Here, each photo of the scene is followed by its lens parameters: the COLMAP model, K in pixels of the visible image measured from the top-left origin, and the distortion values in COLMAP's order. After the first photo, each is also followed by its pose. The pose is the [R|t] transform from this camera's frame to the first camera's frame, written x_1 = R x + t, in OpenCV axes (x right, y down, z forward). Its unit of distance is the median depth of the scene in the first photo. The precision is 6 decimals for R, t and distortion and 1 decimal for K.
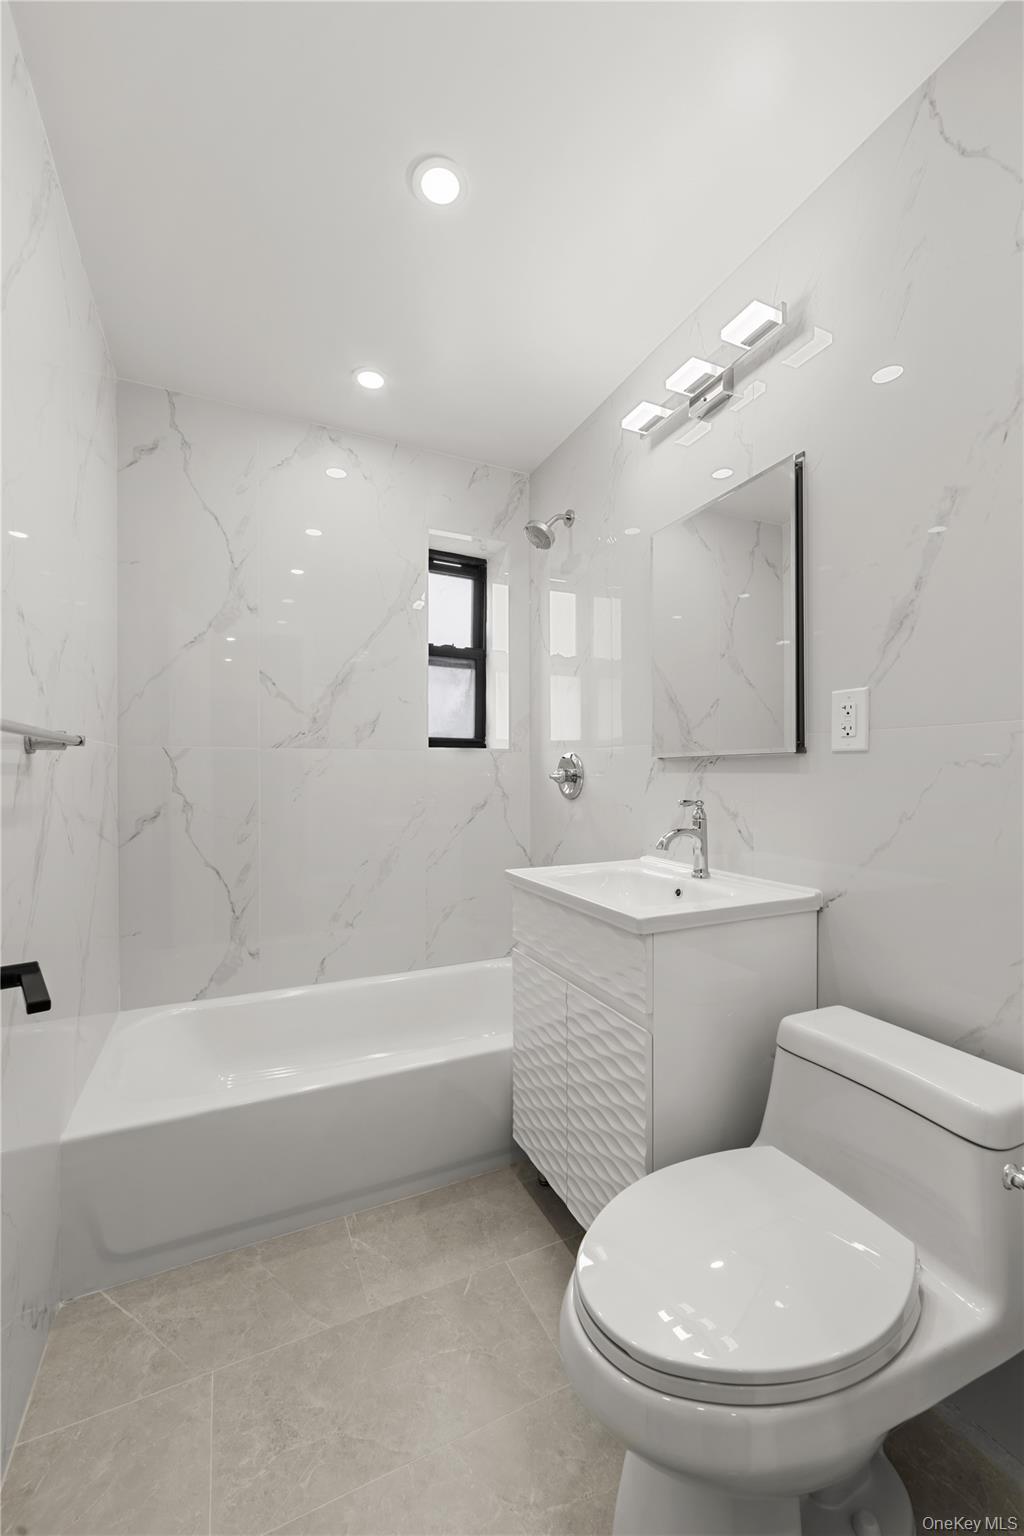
lens RADIAL K [[643.2, 0, 513.3], [0, 643.2, 771.4], [0, 0, 1]] dist [-0.004198, 0.000060]
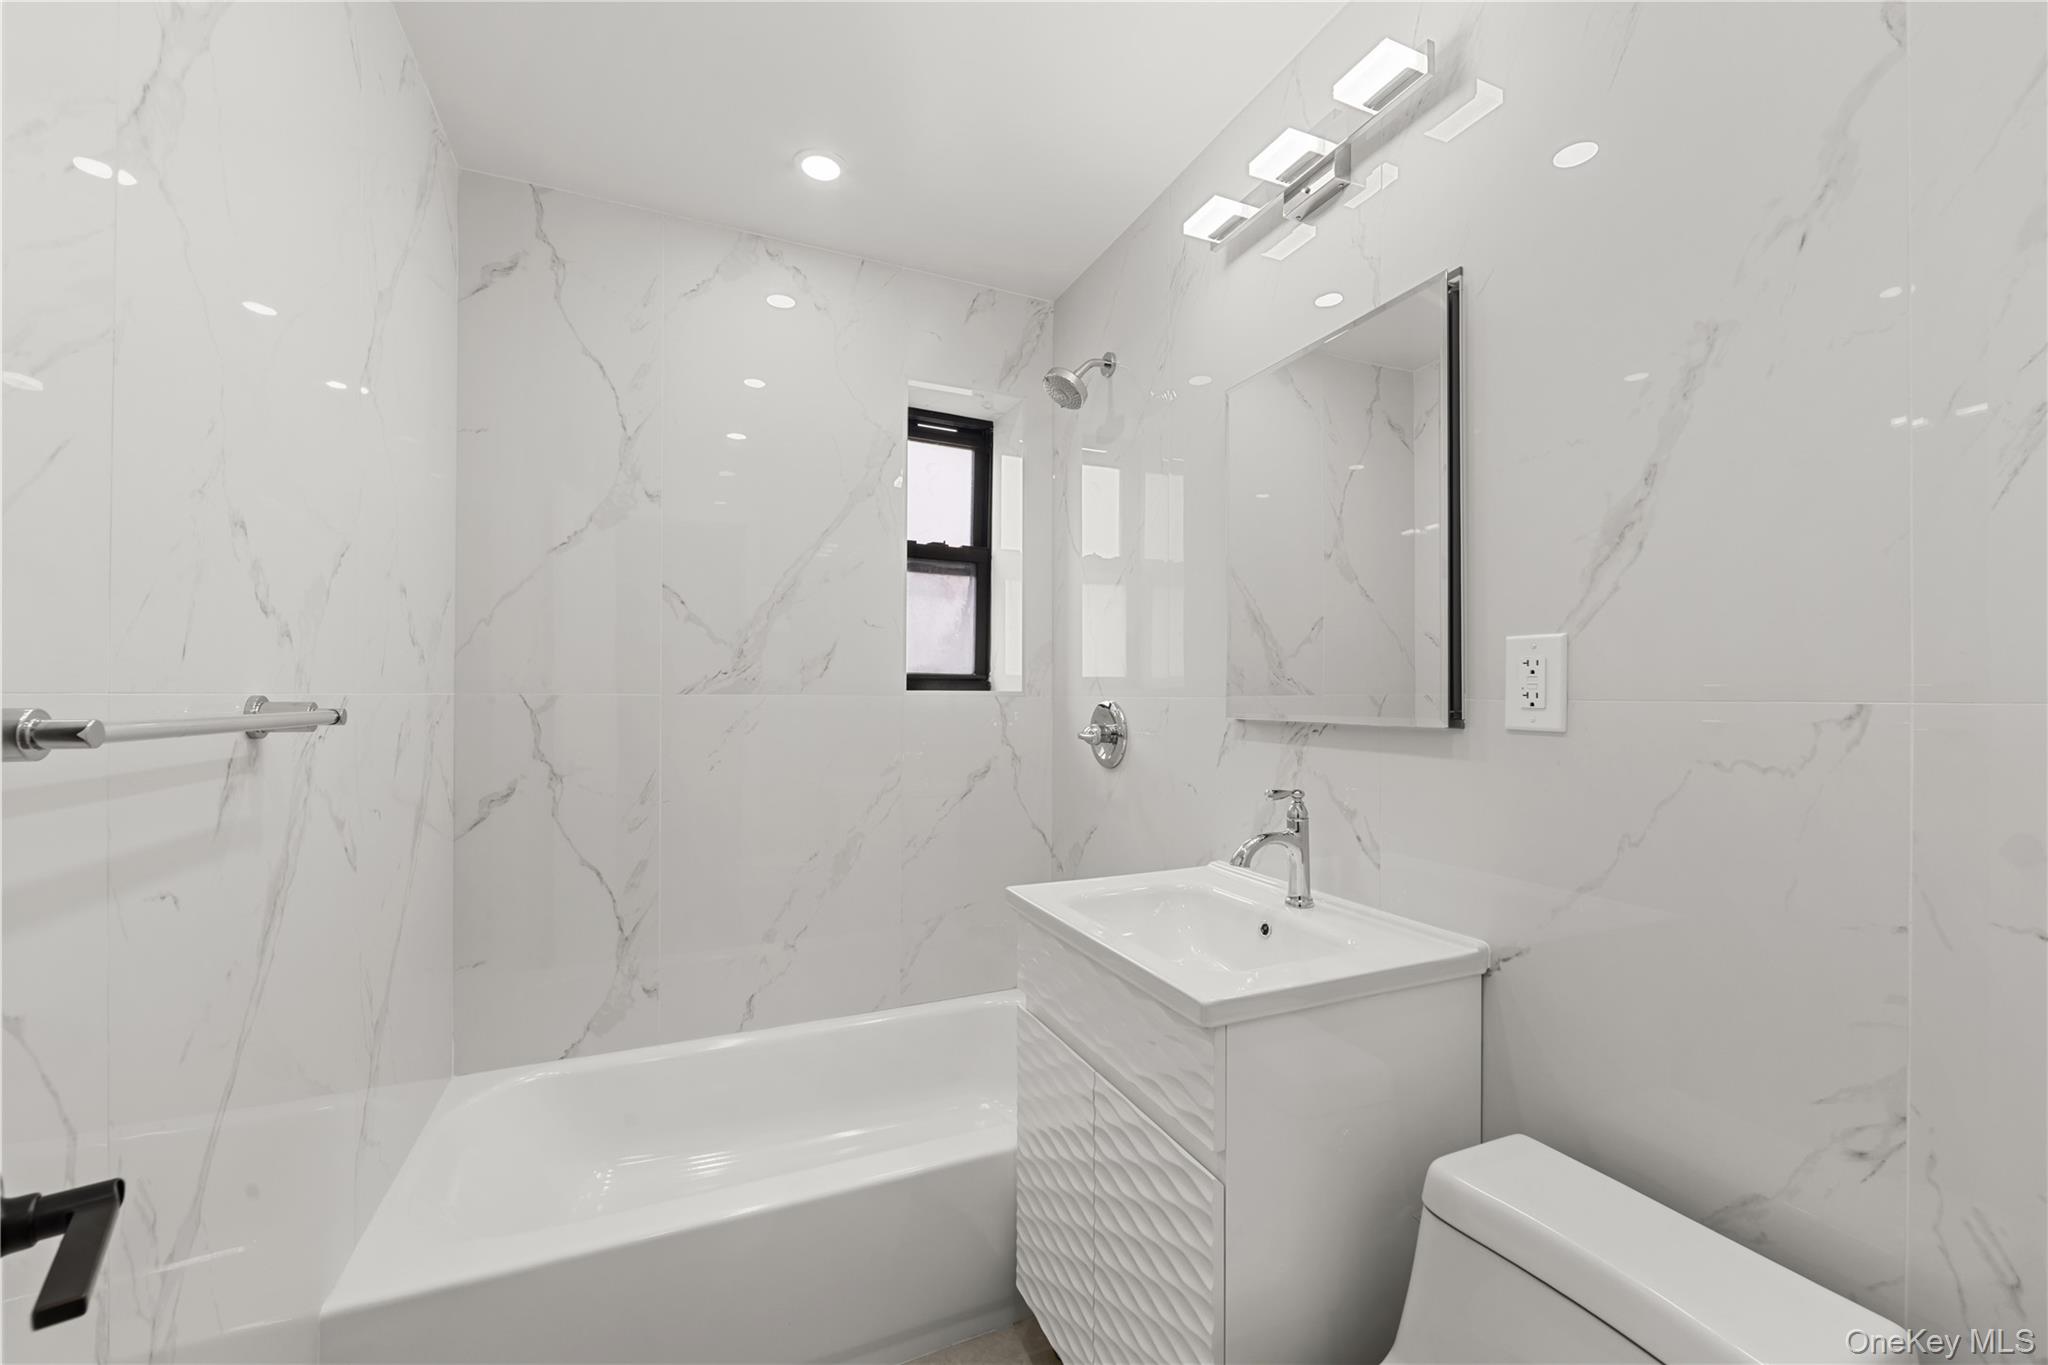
lens RADIAL K [[857.5, 0, 1022.7], [0, 857.5, 684.7], [0, 0, 1]] dist [-0.004198, 0.000060]
pose [[0.999737, 0.005973, -0.022126, 0.022240], [-0.006220, 0.999919, -0.011116, -0.047864], [0.022058, 0.011251, 0.999693, 0.097462]]
